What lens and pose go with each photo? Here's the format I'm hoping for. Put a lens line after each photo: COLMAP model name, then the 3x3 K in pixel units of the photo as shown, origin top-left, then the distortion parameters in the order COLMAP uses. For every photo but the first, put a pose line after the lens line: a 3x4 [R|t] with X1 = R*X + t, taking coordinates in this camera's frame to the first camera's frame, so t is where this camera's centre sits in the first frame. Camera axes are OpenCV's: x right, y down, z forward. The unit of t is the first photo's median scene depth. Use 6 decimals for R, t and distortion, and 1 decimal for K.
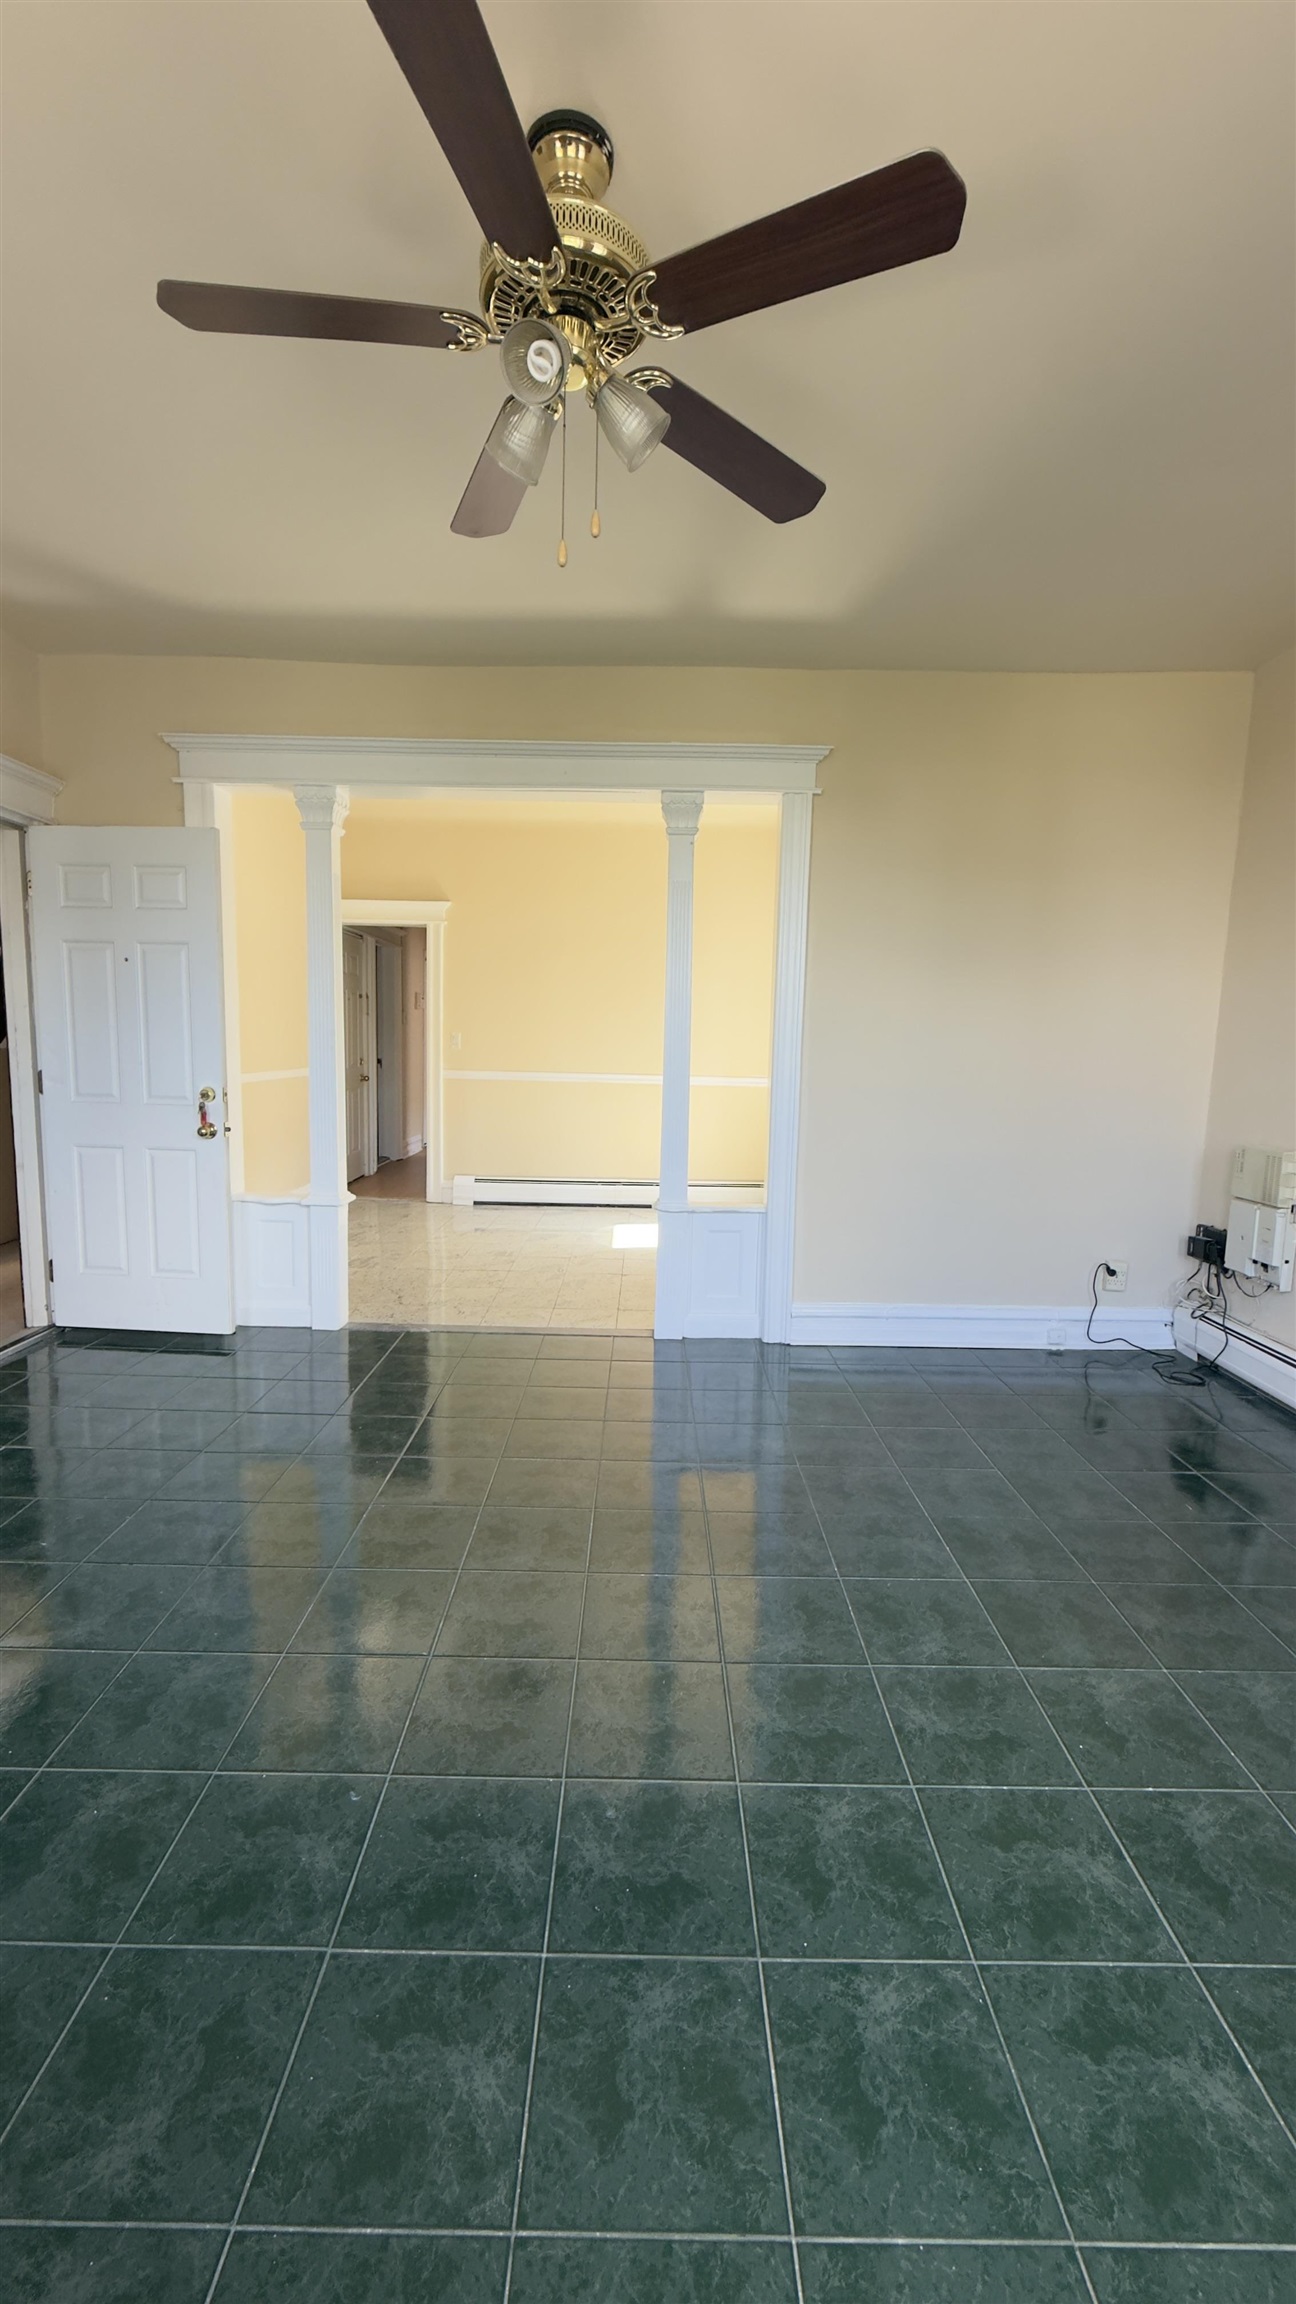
lens RADIAL K [[918.1, 0, 647.8], [0, 918.1, 1146.4], [0, 0, 1]] dist [-0.000606, 0.000050]
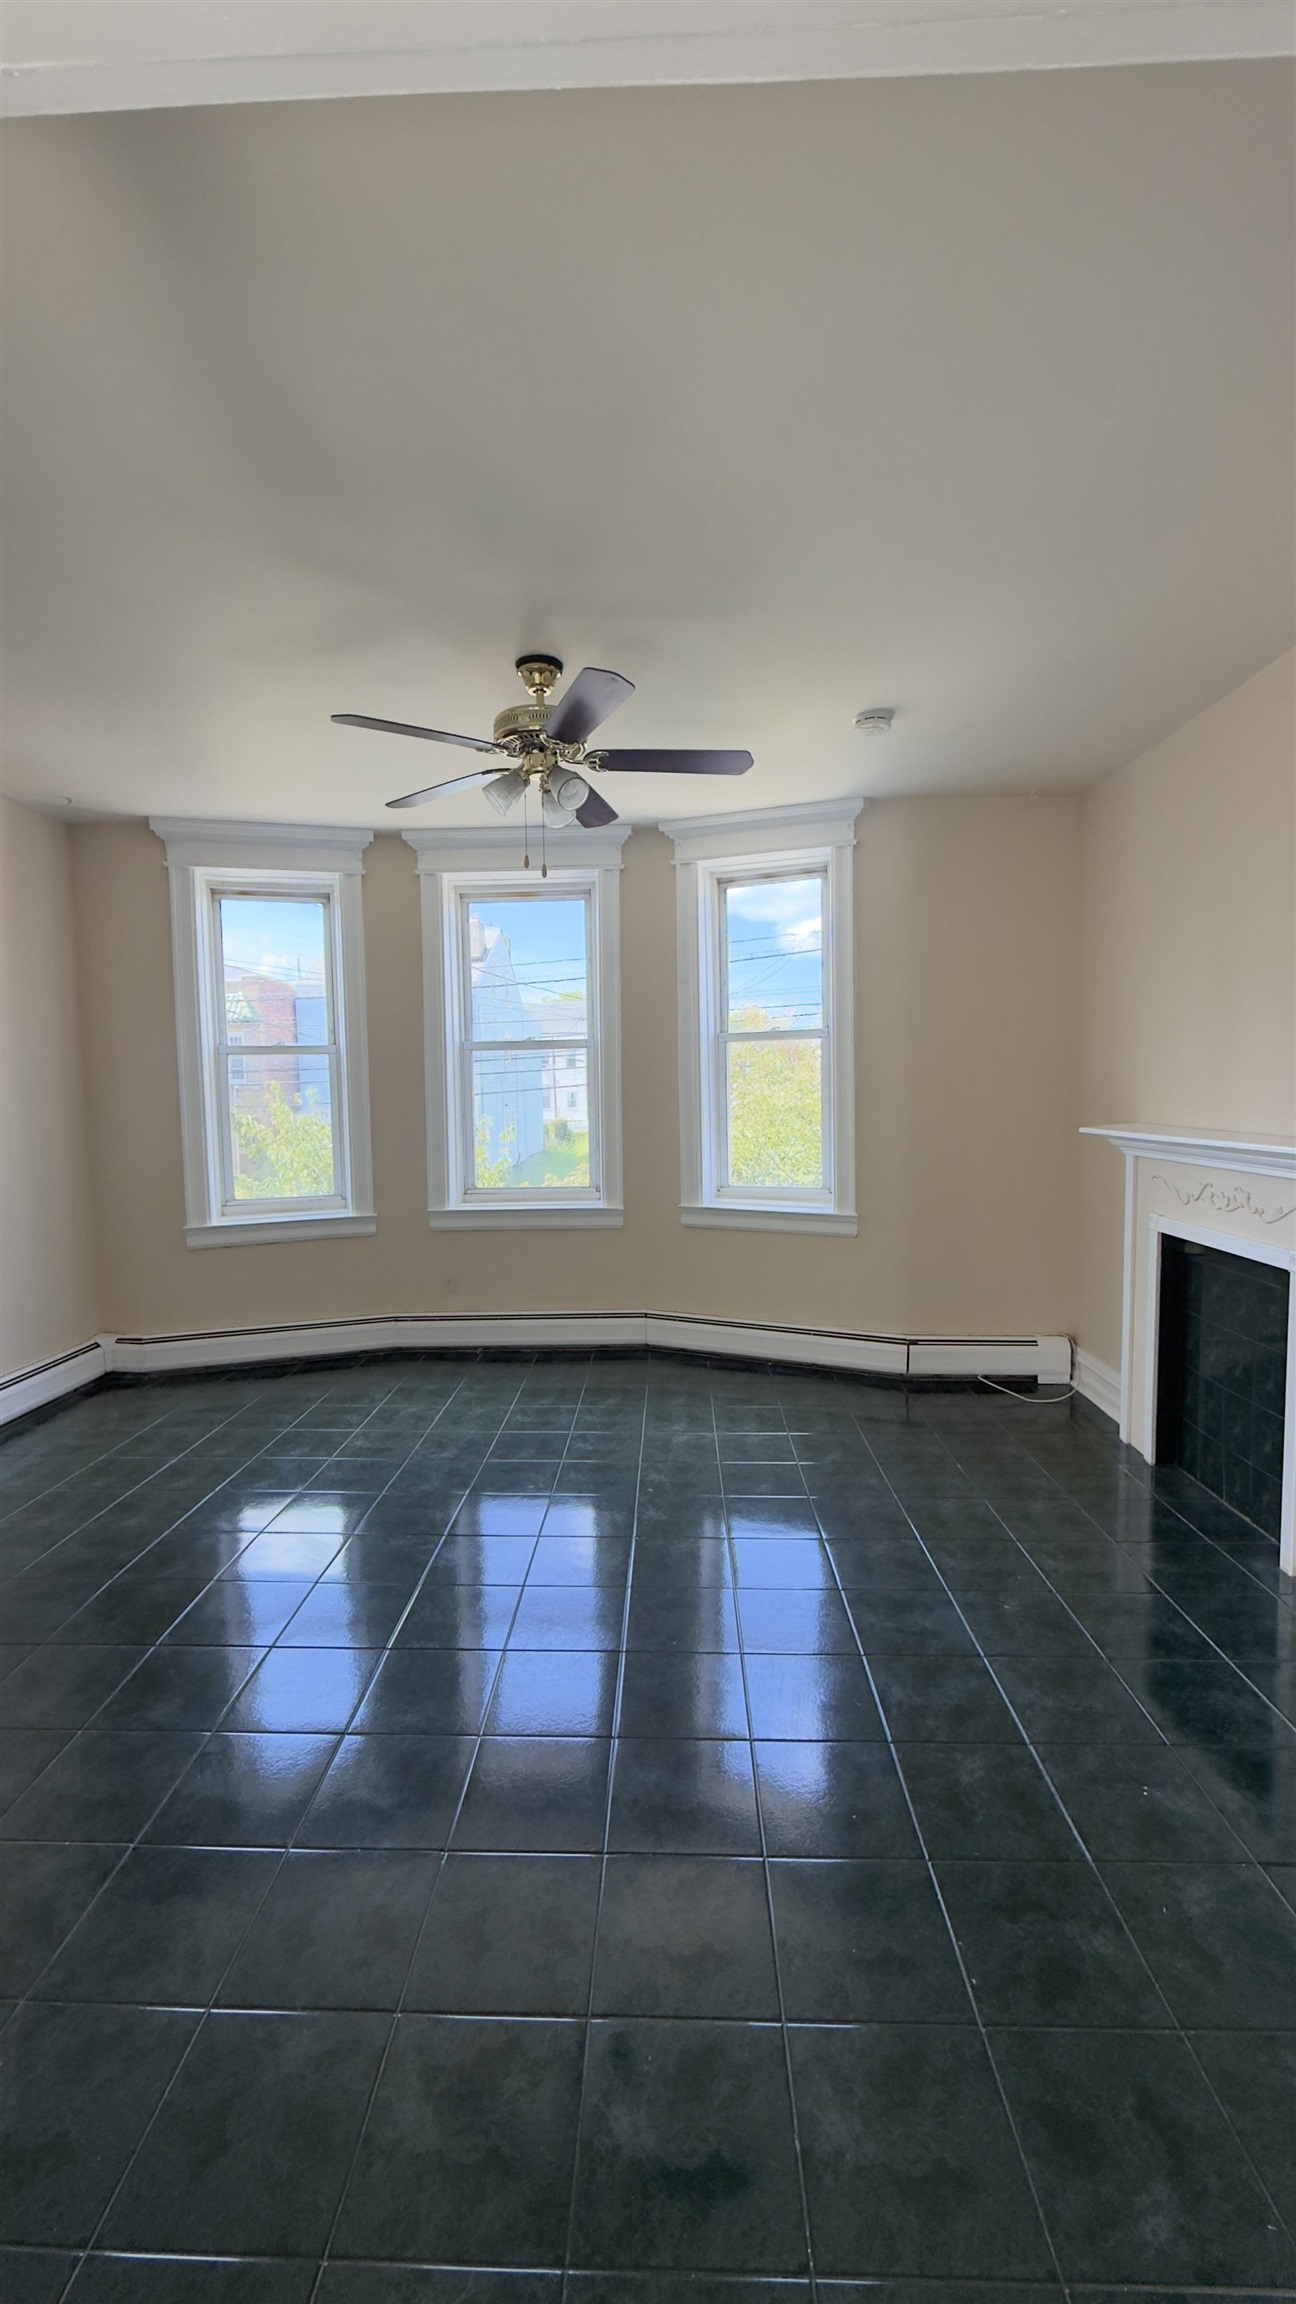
lens RADIAL K [[919.1, 0, 644.4], [0, 919.1, 1148.0], [0, 0, 1]] dist [-0.003454, 0.001004]
pose [[-0.999338, -0.013003, 0.033971, -0.143151], [-0.006599, 0.983233, 0.182233, -0.177812], [-0.035771, 0.181888, -0.982668, 1.145097]]
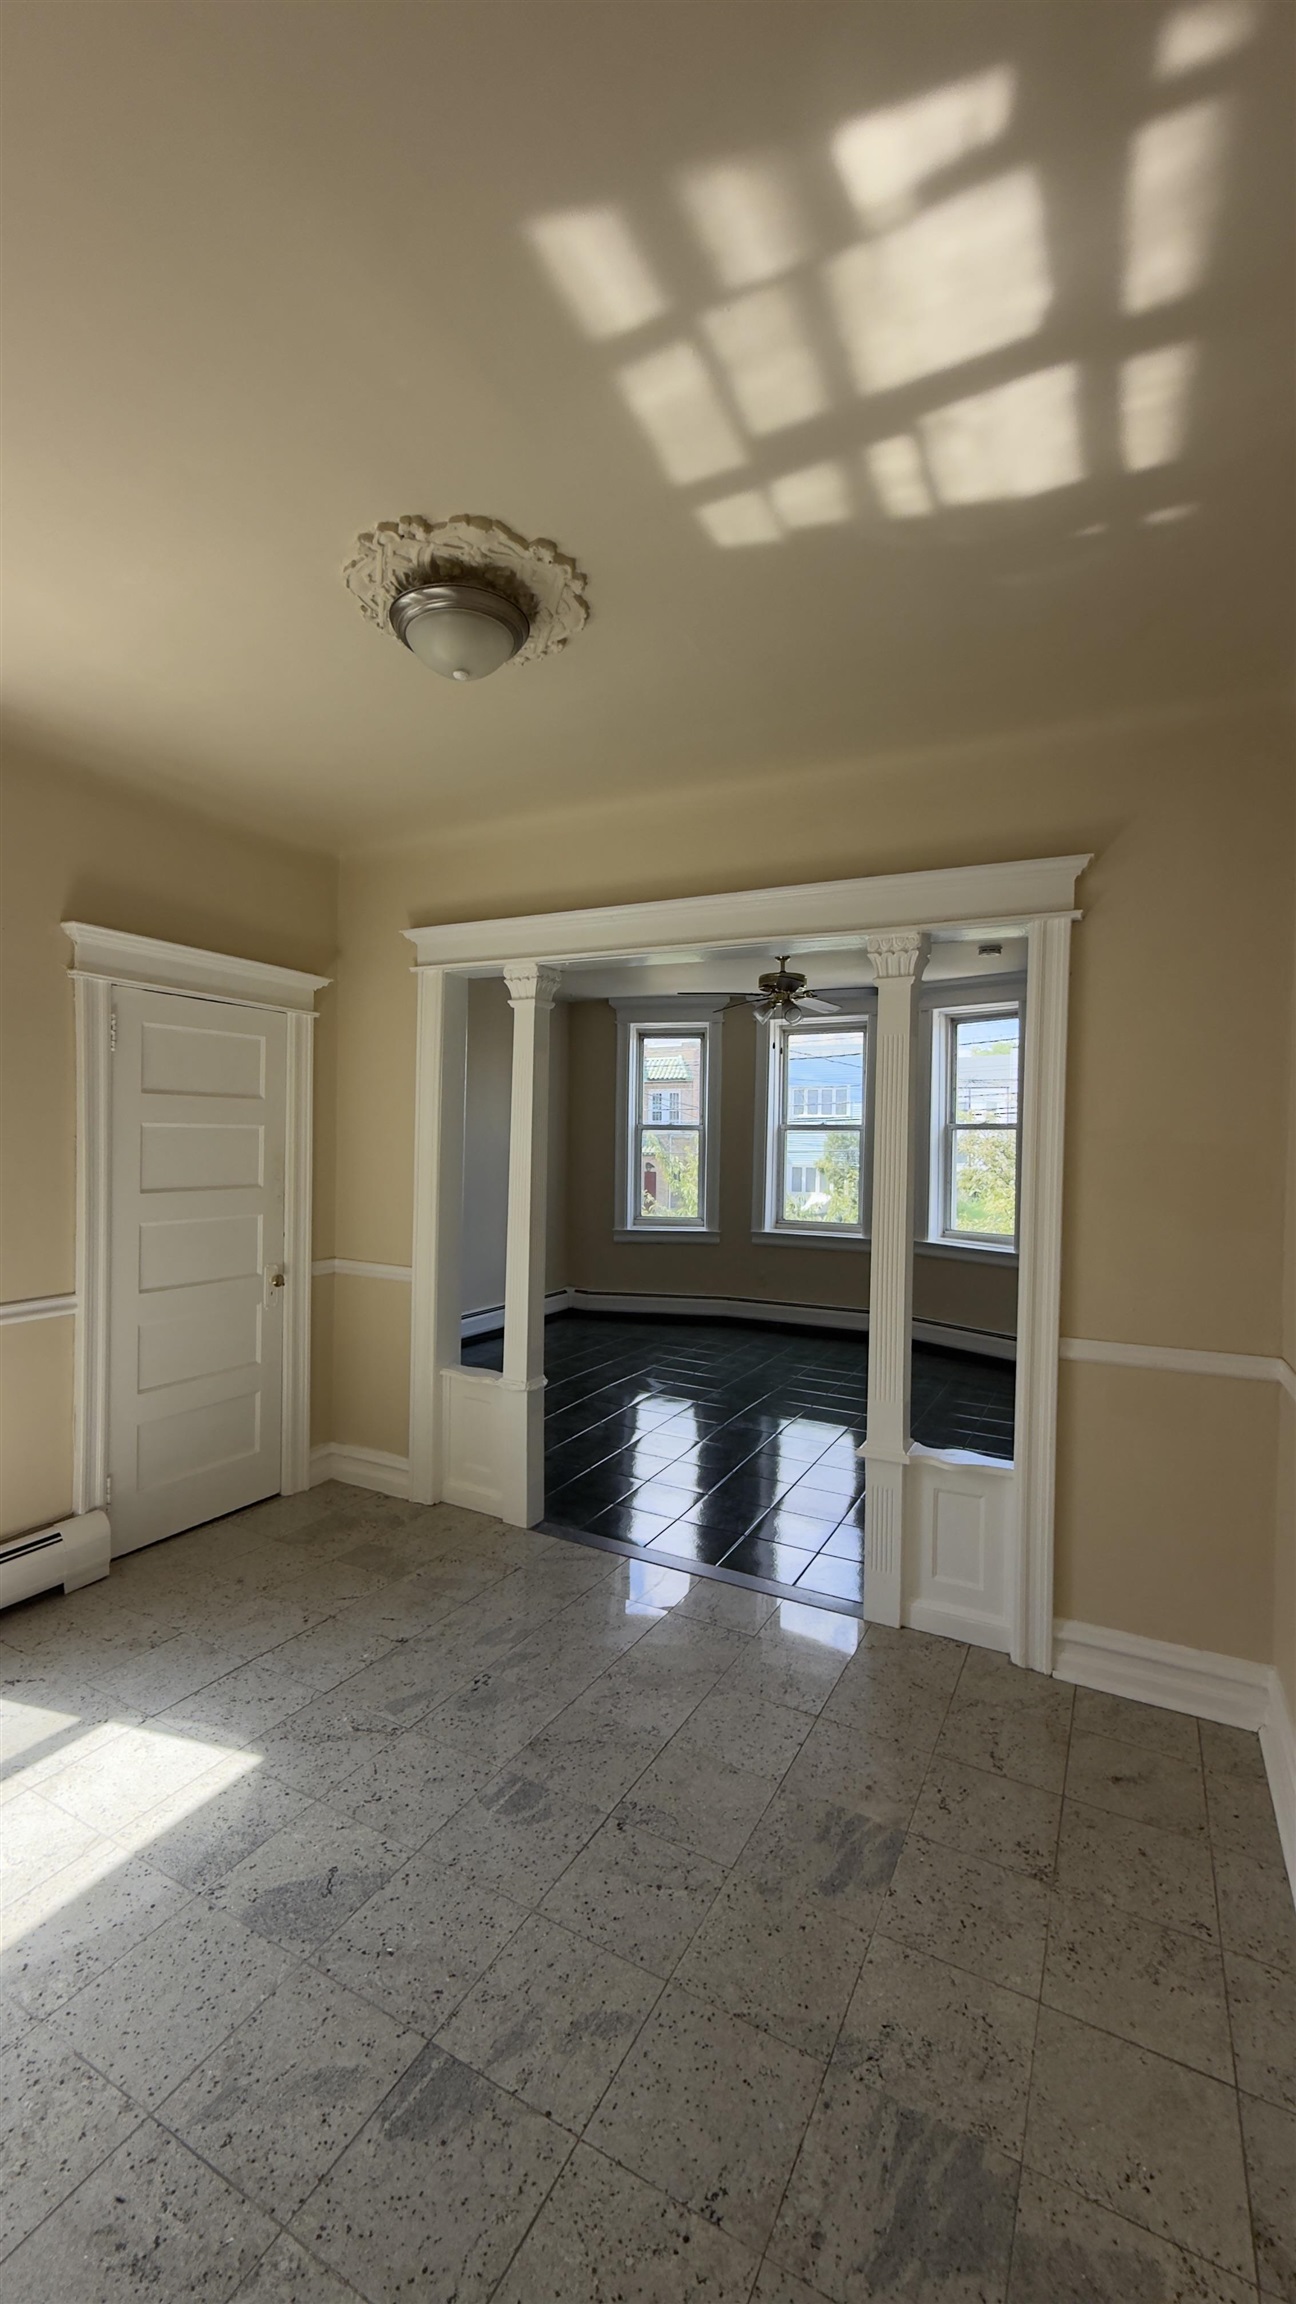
lens RADIAL K [[916.6, 0, 642.6], [0, 916.6, 1153.3], [0, 0, 1]] dist [-0.000058, 0.000015]
pose [[-0.880831, -0.048454, 0.470945, -0.515769], [0.016272, 0.991063, 0.132401, -0.293135], [-0.473151, 0.124286, -0.872170, 1.738813]]
